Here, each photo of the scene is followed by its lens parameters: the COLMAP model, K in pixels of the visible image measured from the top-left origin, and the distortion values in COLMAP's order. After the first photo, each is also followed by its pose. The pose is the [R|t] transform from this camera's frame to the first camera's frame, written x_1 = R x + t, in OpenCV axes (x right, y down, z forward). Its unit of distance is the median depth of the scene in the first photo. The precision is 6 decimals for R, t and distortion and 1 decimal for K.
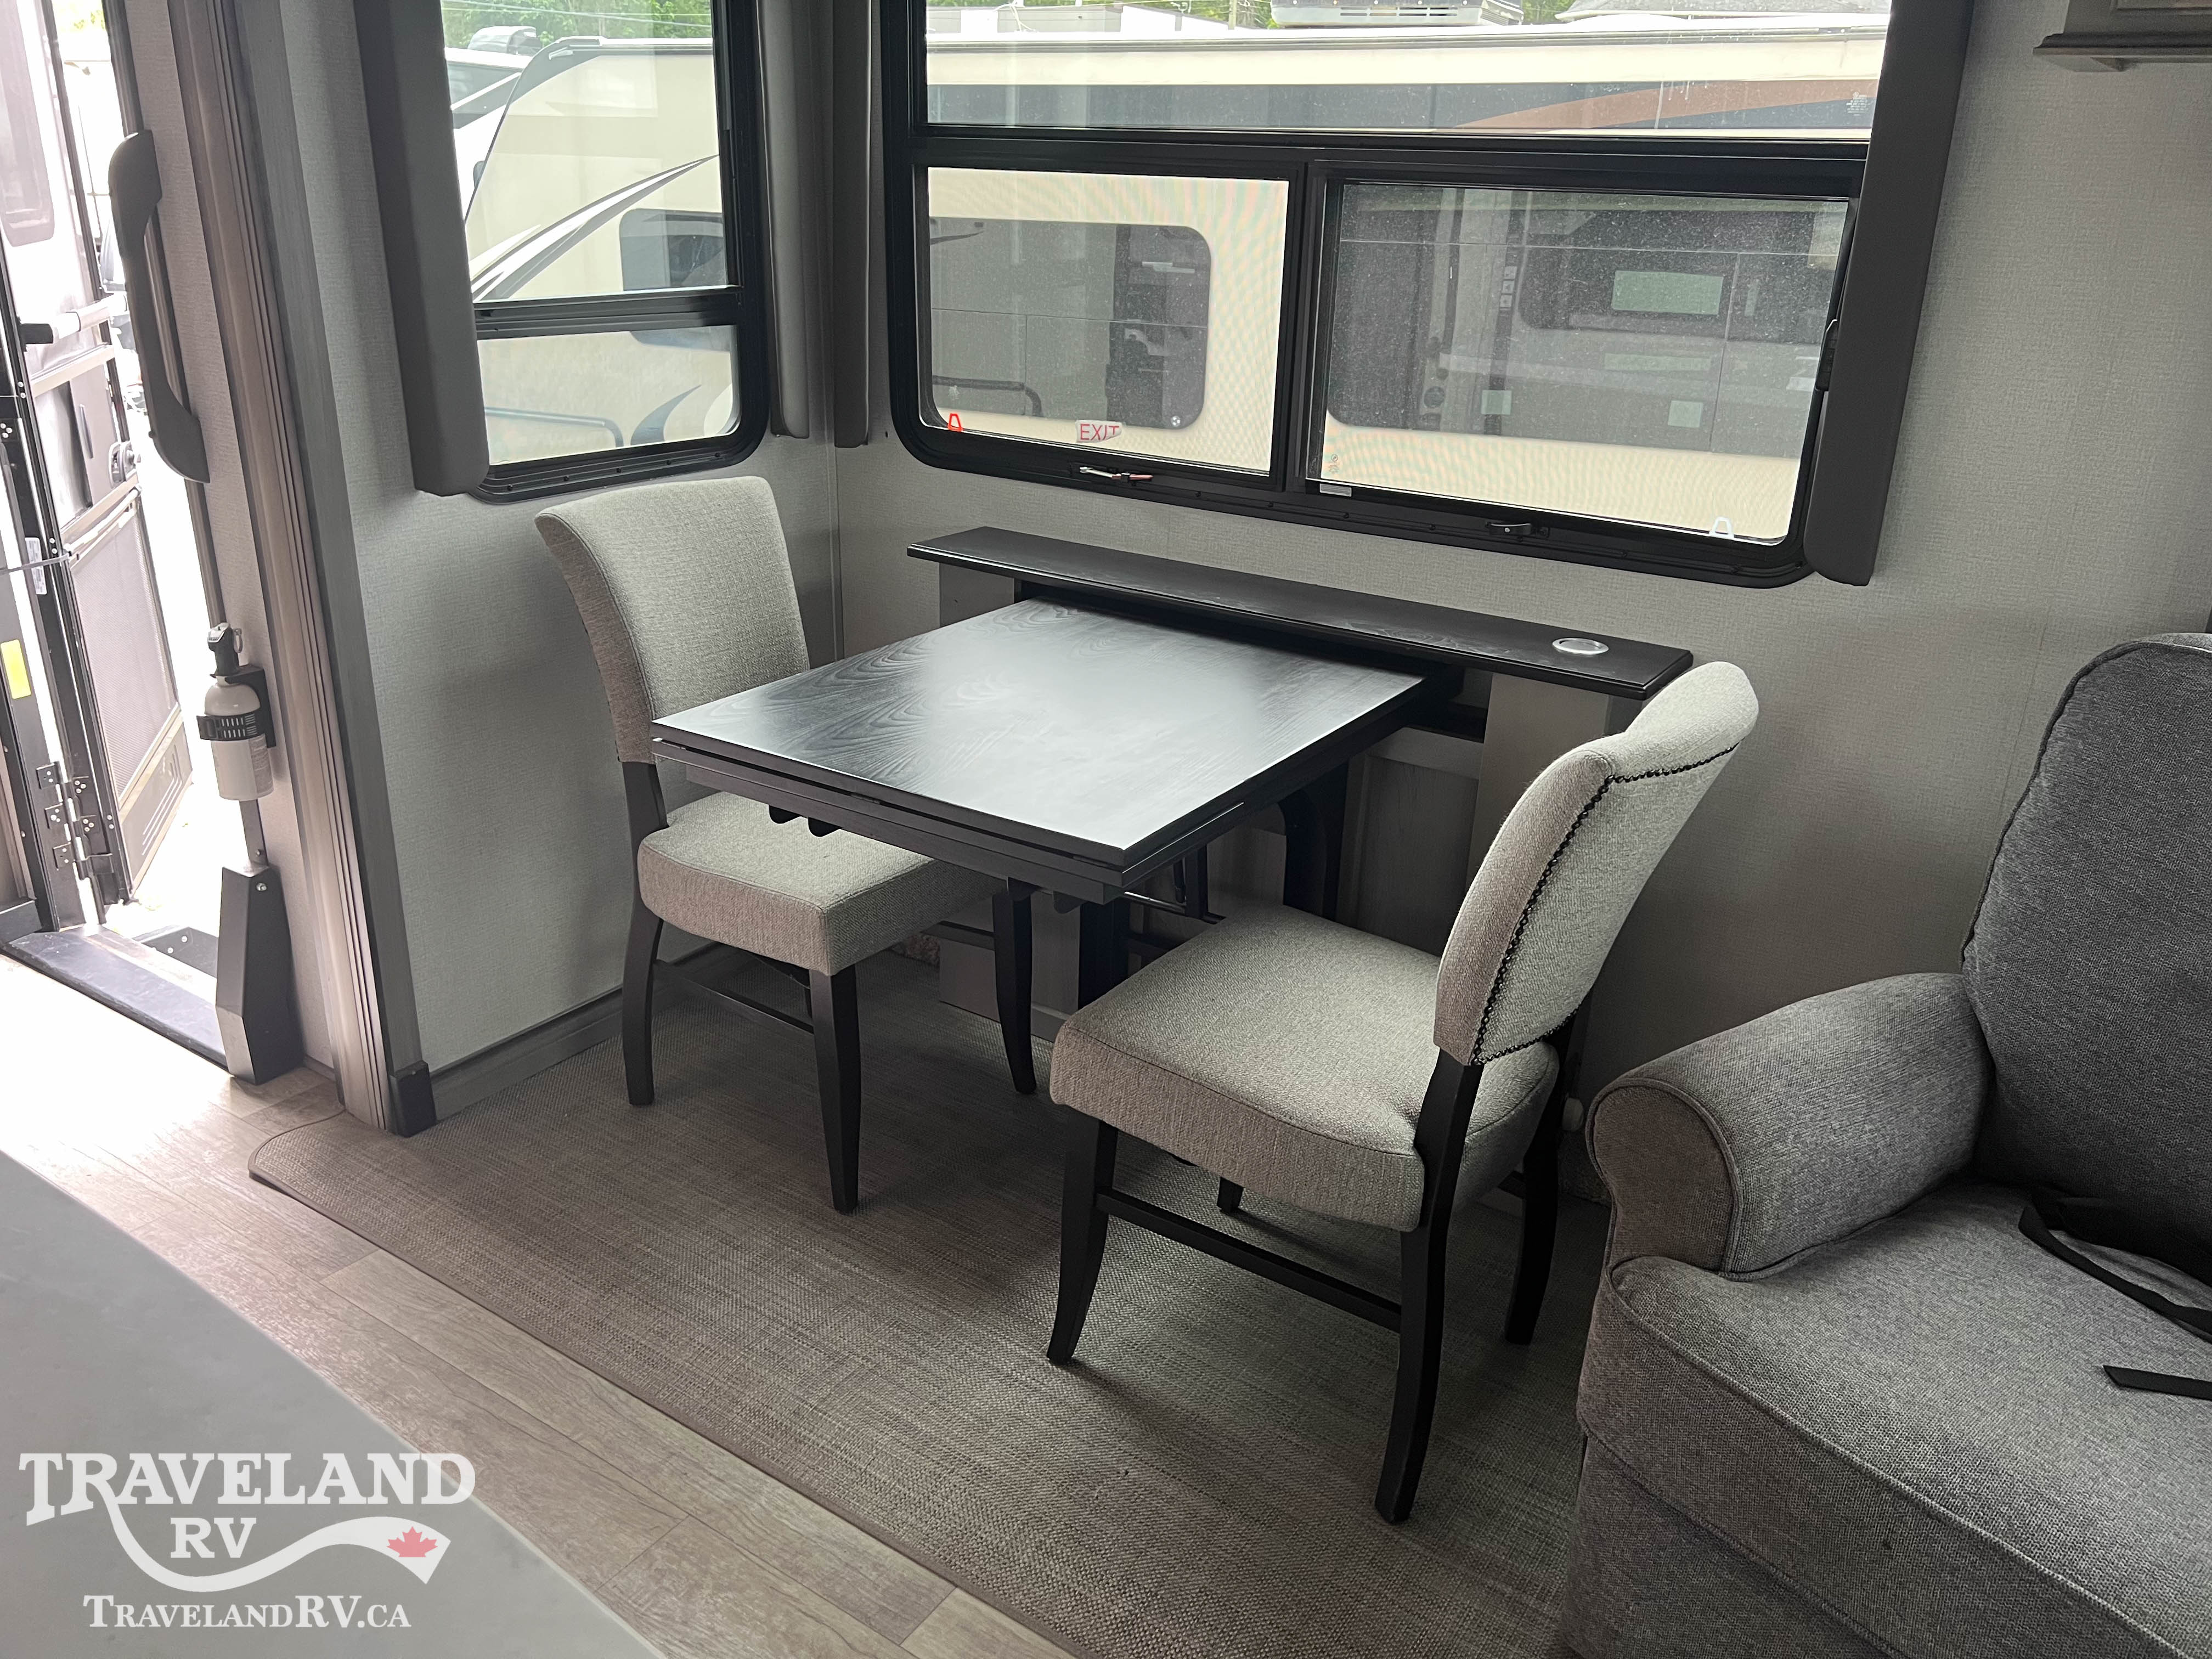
lens RADIAL K [[1662.9, 0, 1087.9], [0, 1662.9, 830.9], [0, 0, 1]] dist [0.058429, -0.066718]
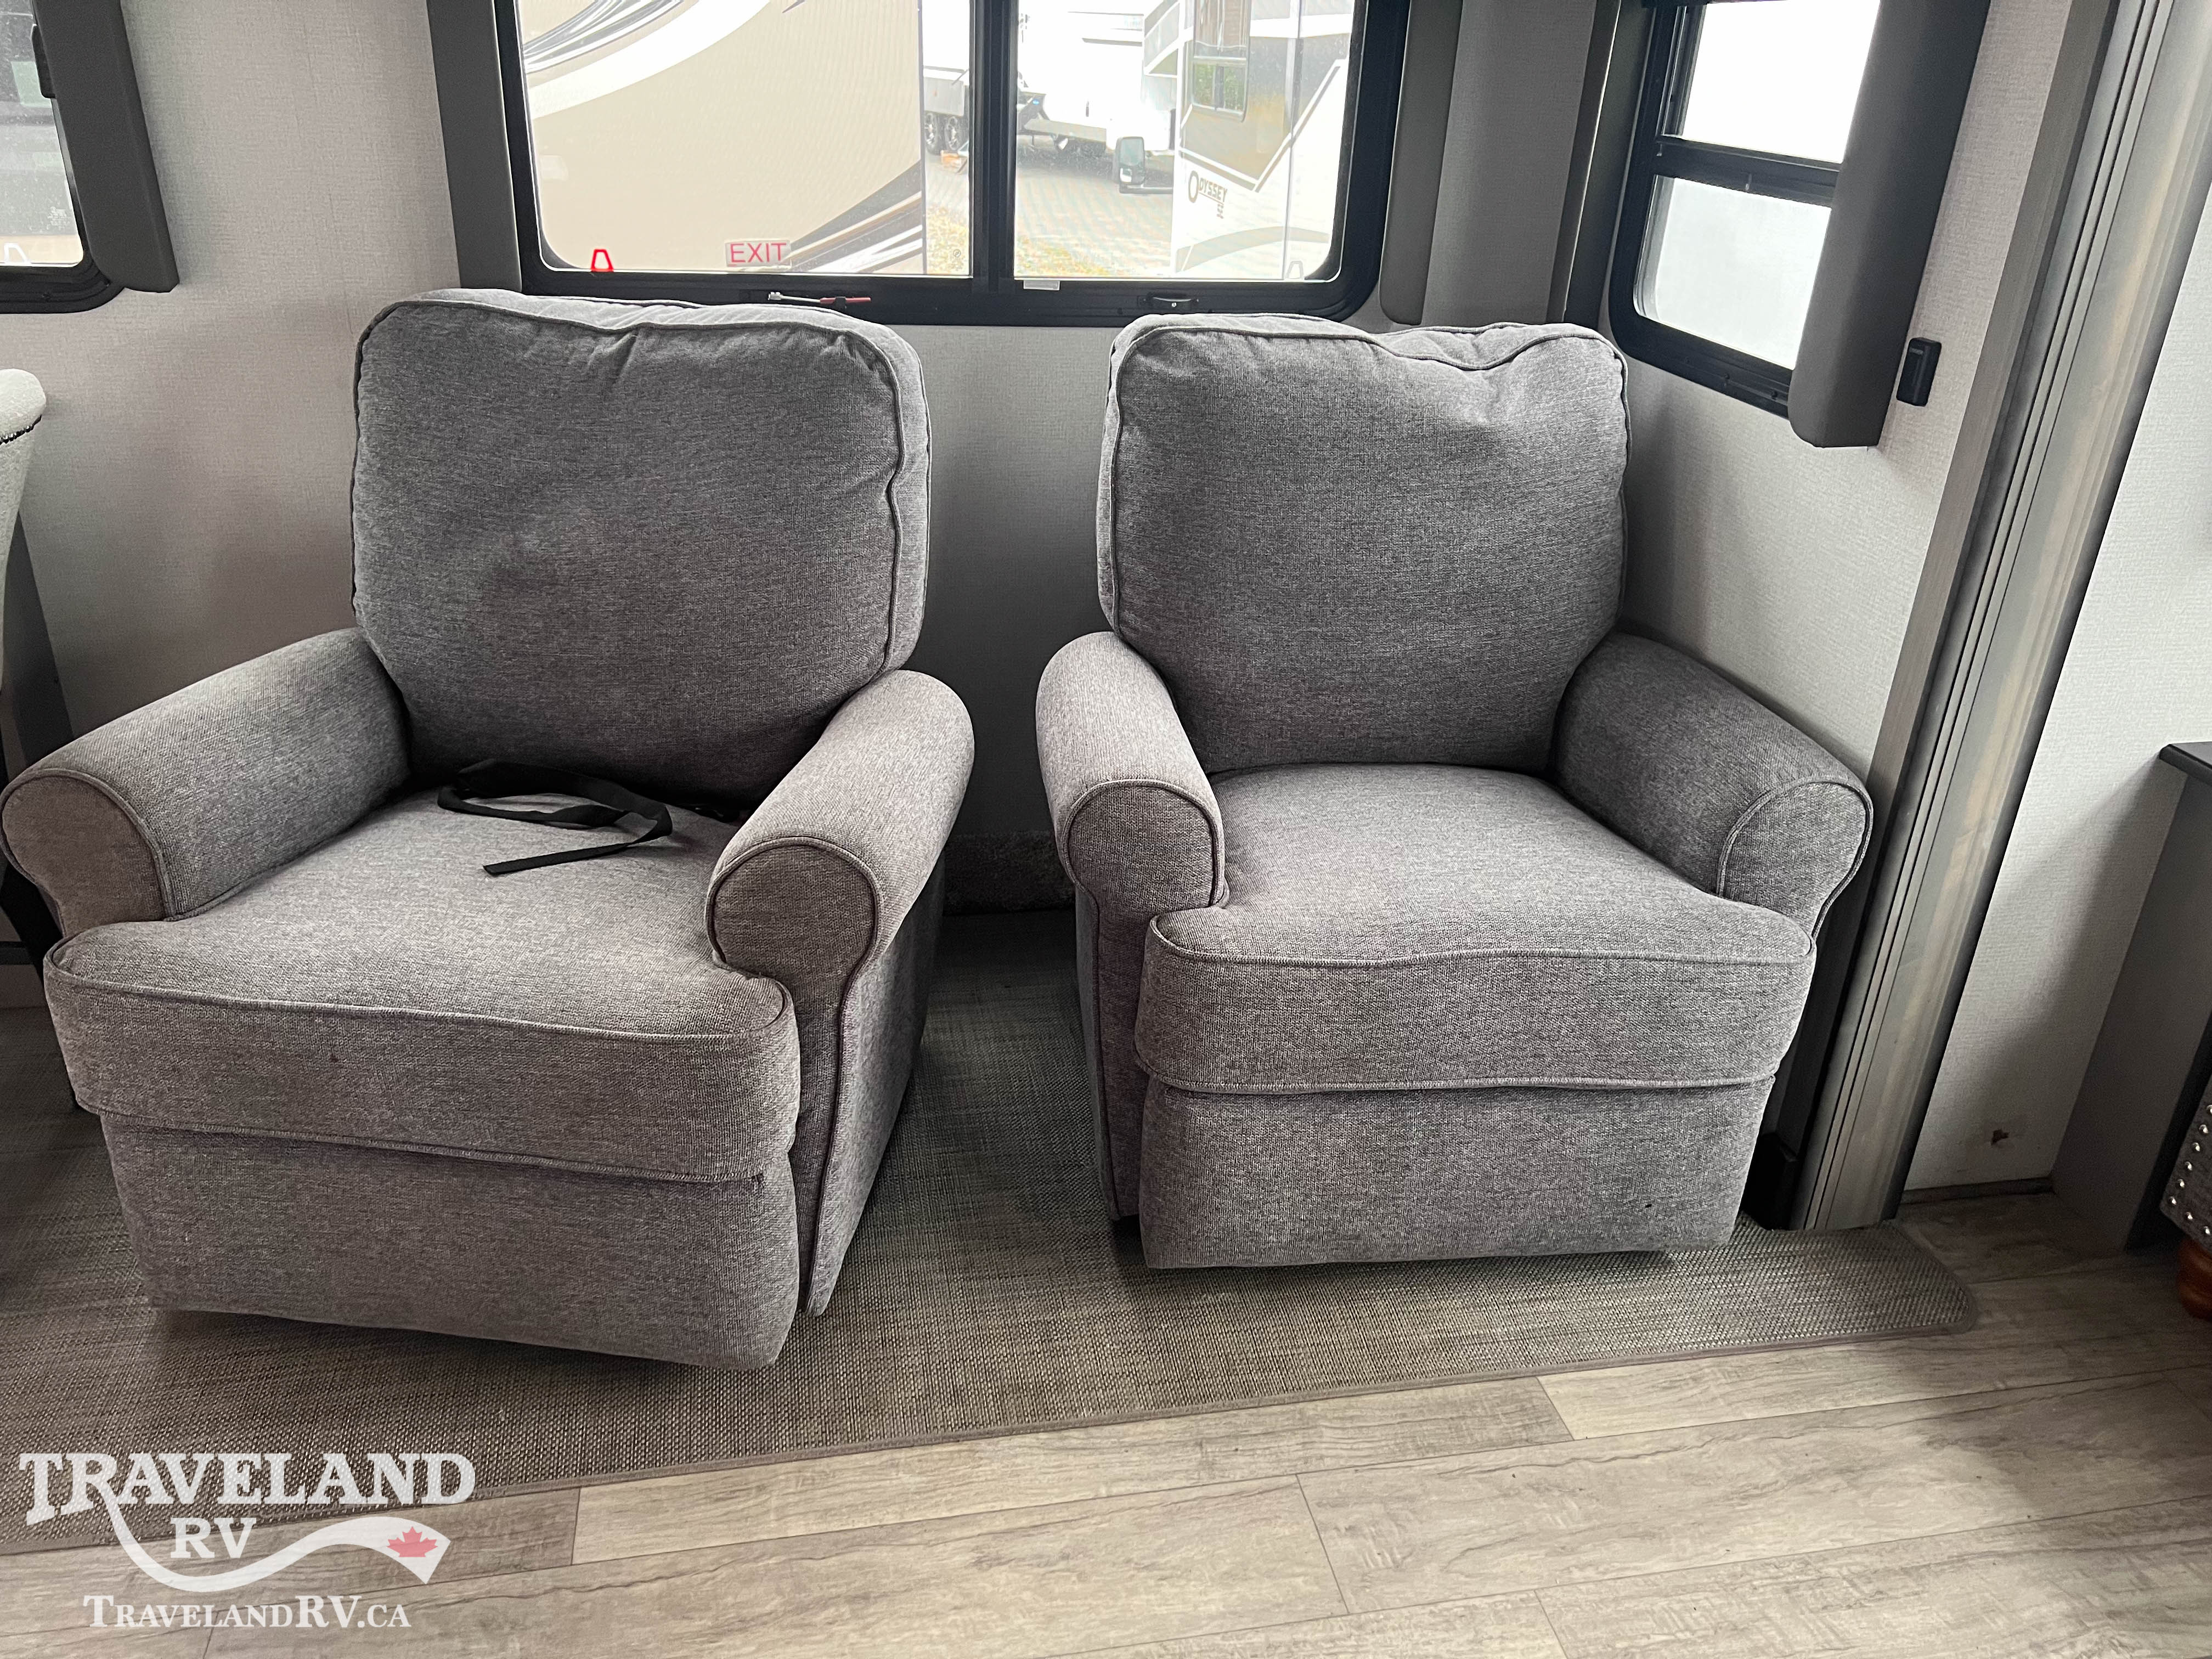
lens RADIAL K [[1662.9, 0, 1107.8], [0, 1662.9, 844.1], [0, 0, 1]] dist [0.058429, -0.066718]
pose [[0.699429, -0.314300, 0.641884, 0.090365], [0.245339, 0.949125, 0.197407, 0.113338], [-0.671273, 0.019407, 0.740956, -0.152769]]
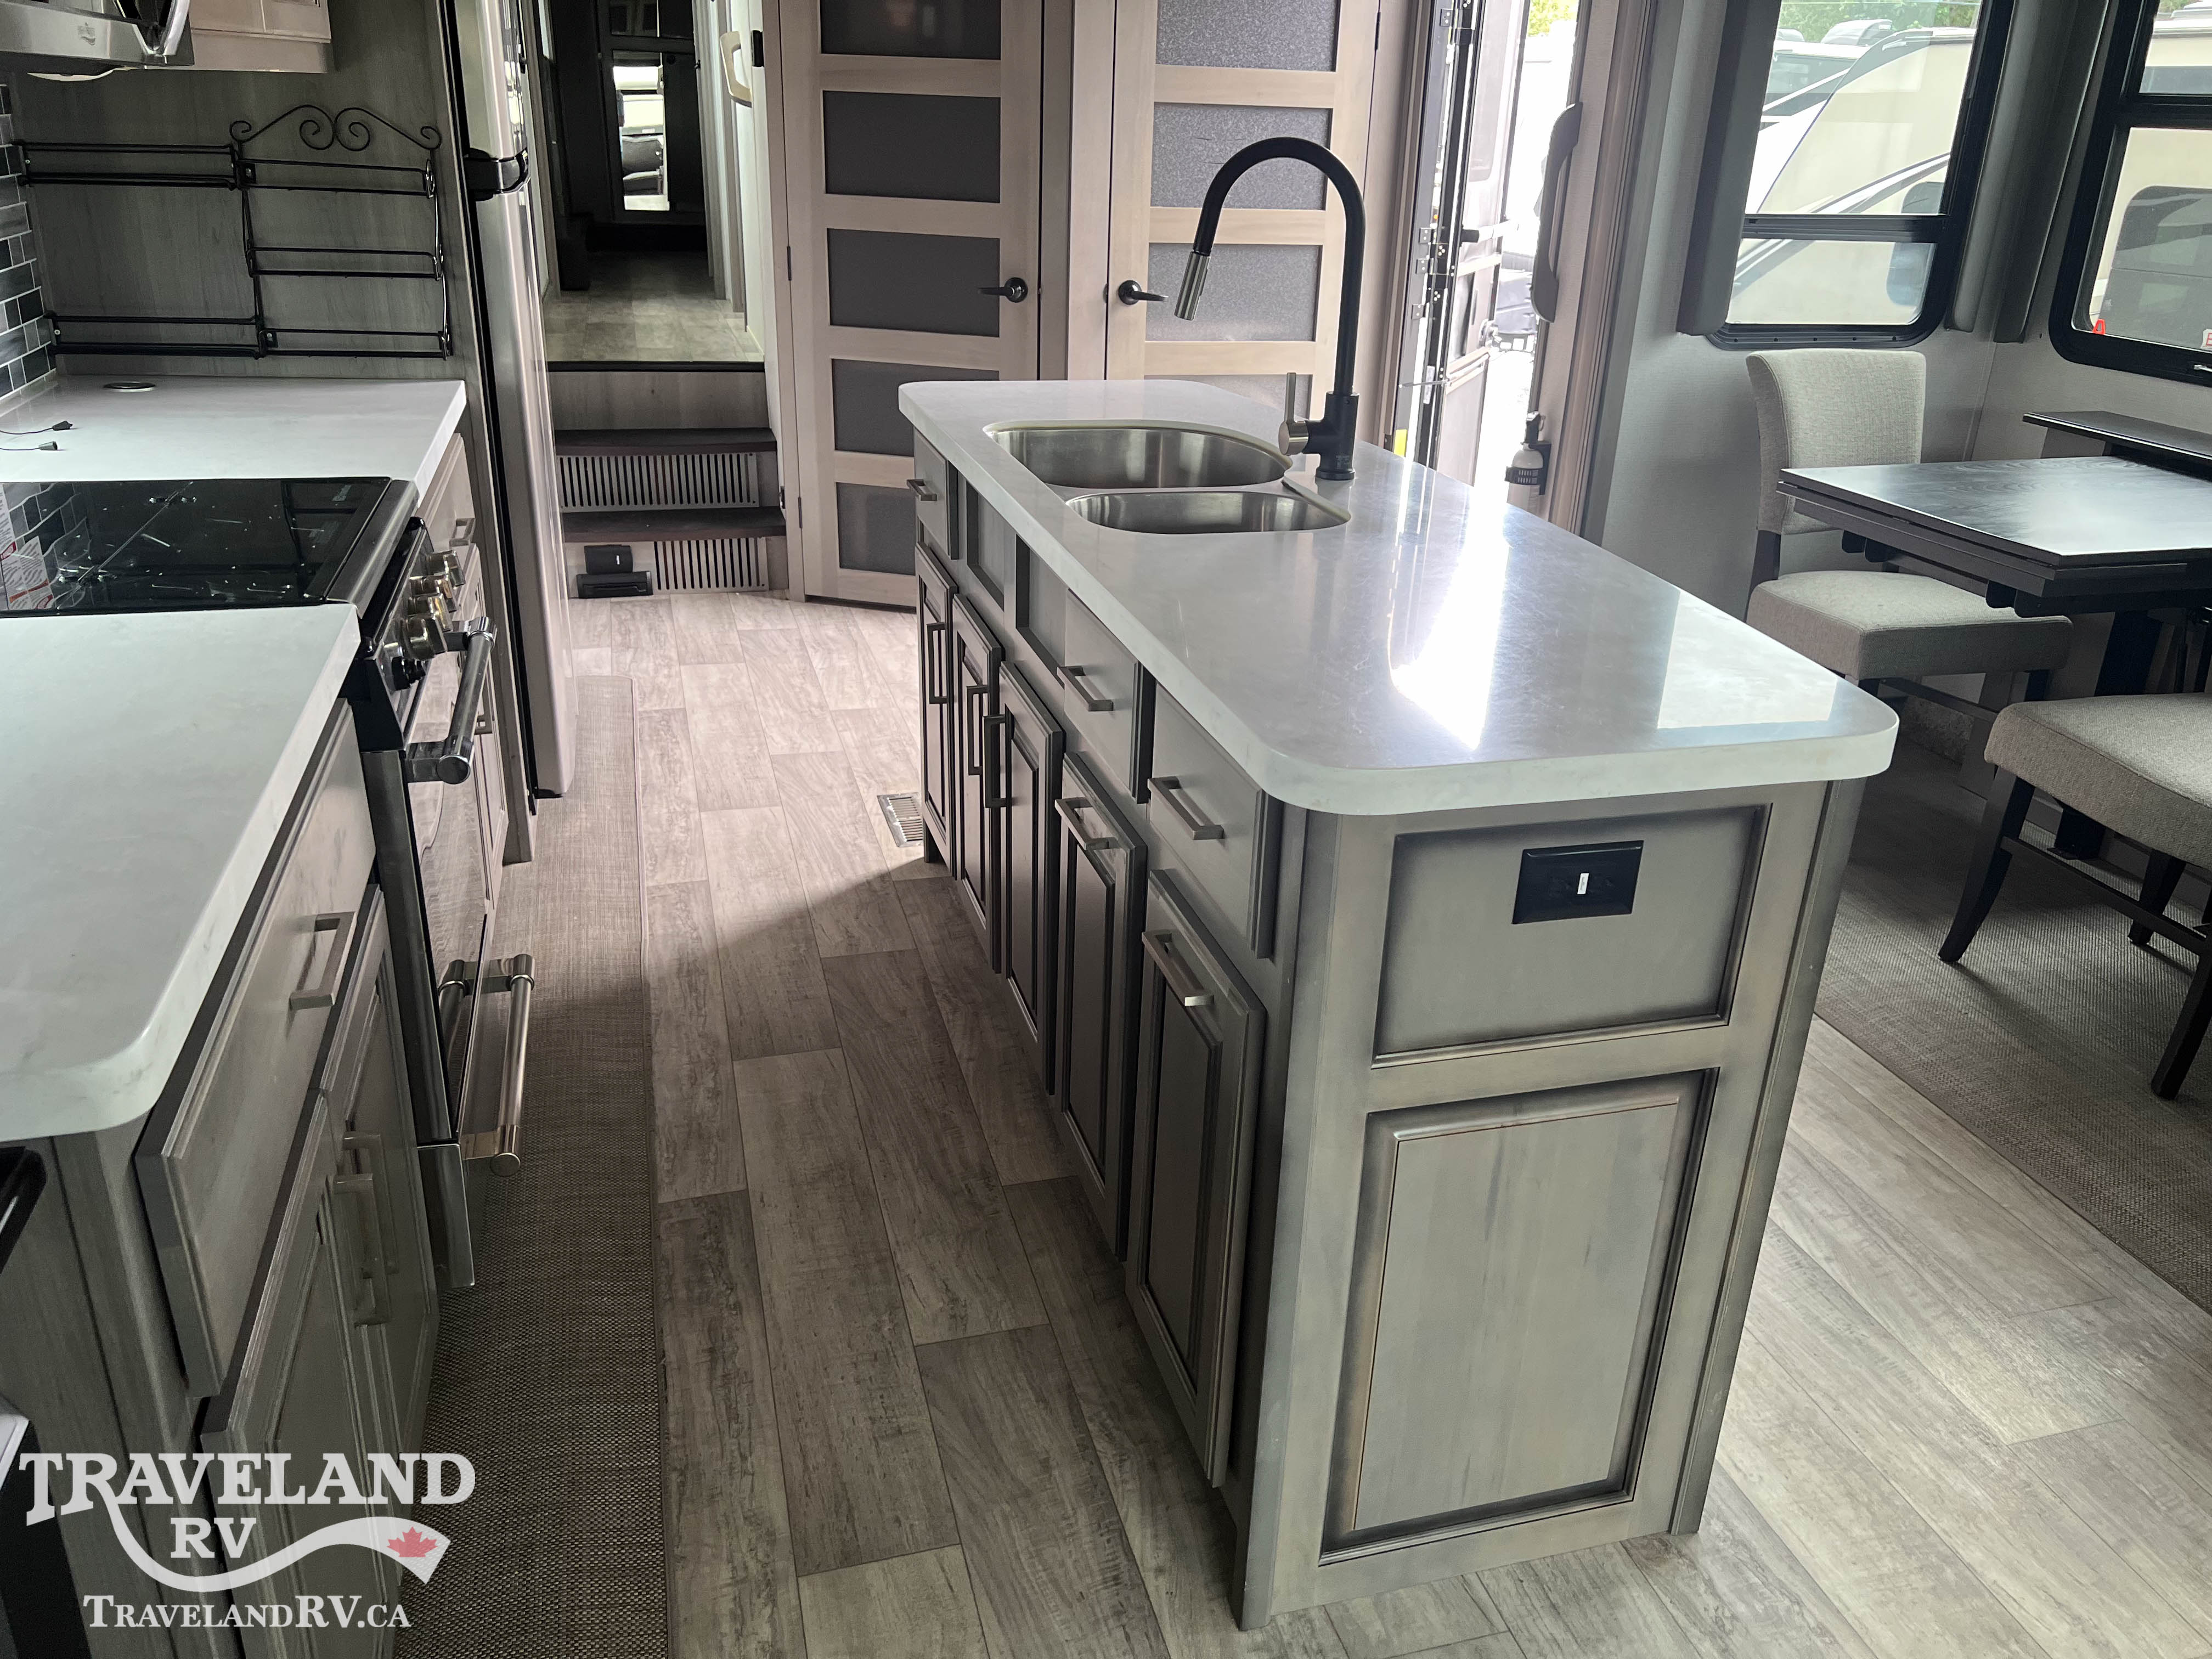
lens RADIAL K [[1662.9, 0, 1126.3], [0, 1662.9, 821.2], [0, 0, 1]] dist [0.058429, -0.066718]
pose [[0.774069, 0.244803, -0.583857, 0.250451], [-0.245655, 0.966101, 0.079386, 0.263939], [0.583499, 0.081977, 0.807966, -0.577818]]
